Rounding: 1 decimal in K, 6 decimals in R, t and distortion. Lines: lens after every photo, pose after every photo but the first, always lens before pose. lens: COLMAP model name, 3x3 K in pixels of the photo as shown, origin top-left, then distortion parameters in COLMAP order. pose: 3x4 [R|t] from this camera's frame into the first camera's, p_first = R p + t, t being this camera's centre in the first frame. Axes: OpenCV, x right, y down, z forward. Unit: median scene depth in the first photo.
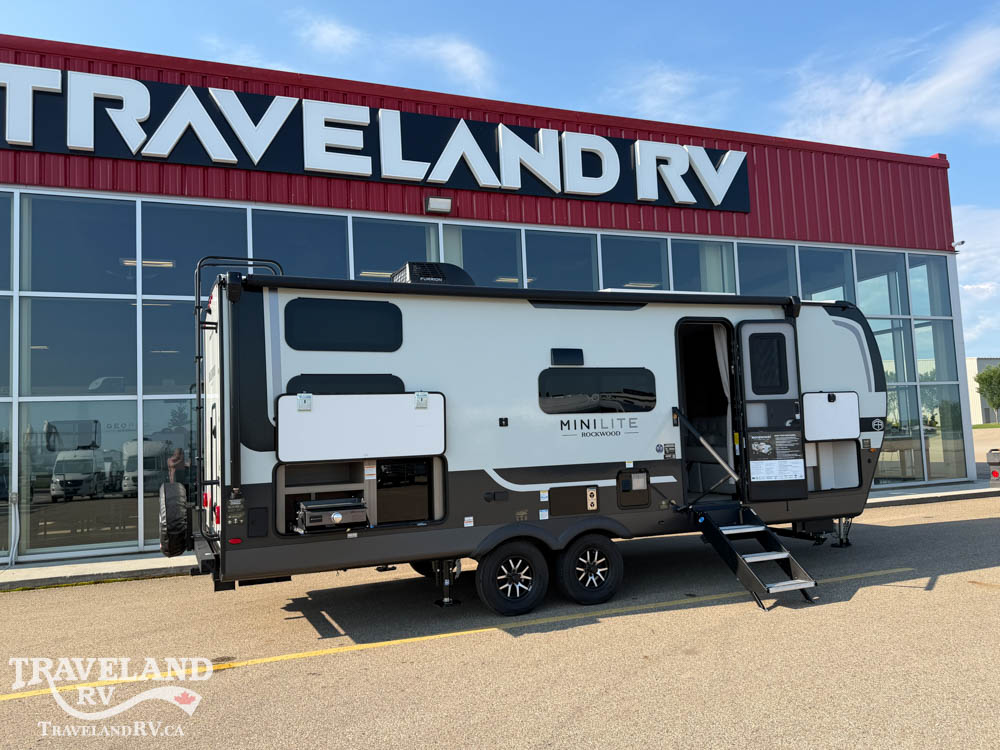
lens RADIAL K [[760.9, 0, 500.8], [0, 760.9, 375.2], [0, 0, 1]] dist [0.041092, -0.017121]
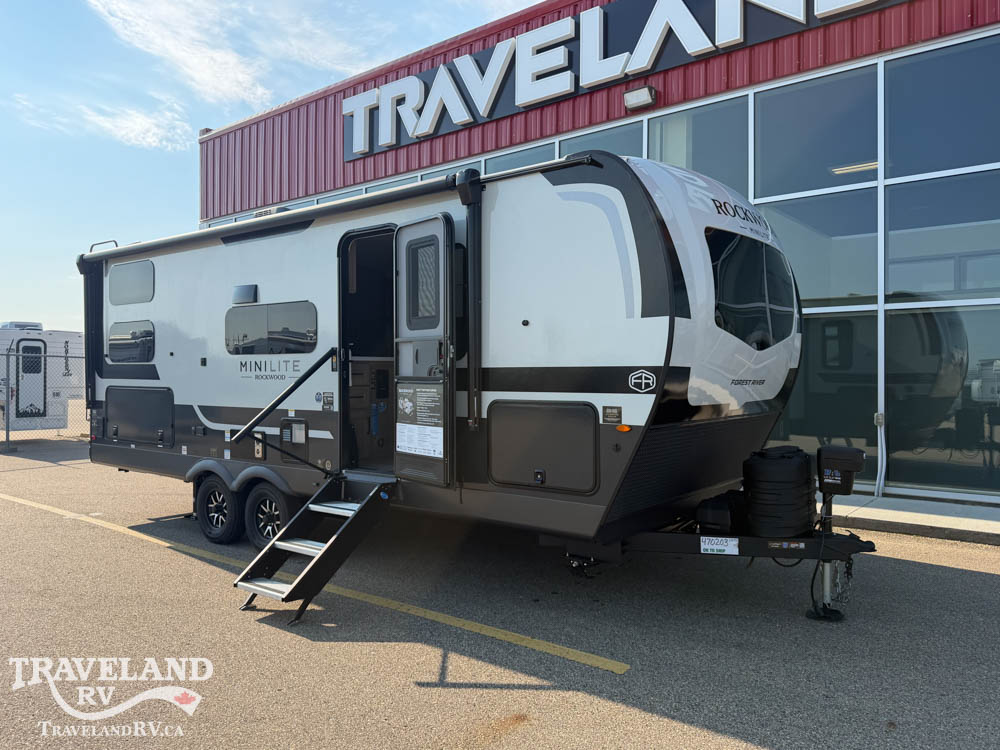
lens RADIAL K [[732.9, 0, 501.0], [0, 732.9, 354.7], [0, 0, 1]] dist [0.030493, -0.001679]
pose [[0.500471, 0.018594, -0.865554, 0.987087], [0.054964, 0.997070, 0.053200, 0.017936], [0.864007, -0.074200, 0.497982, 0.765823]]
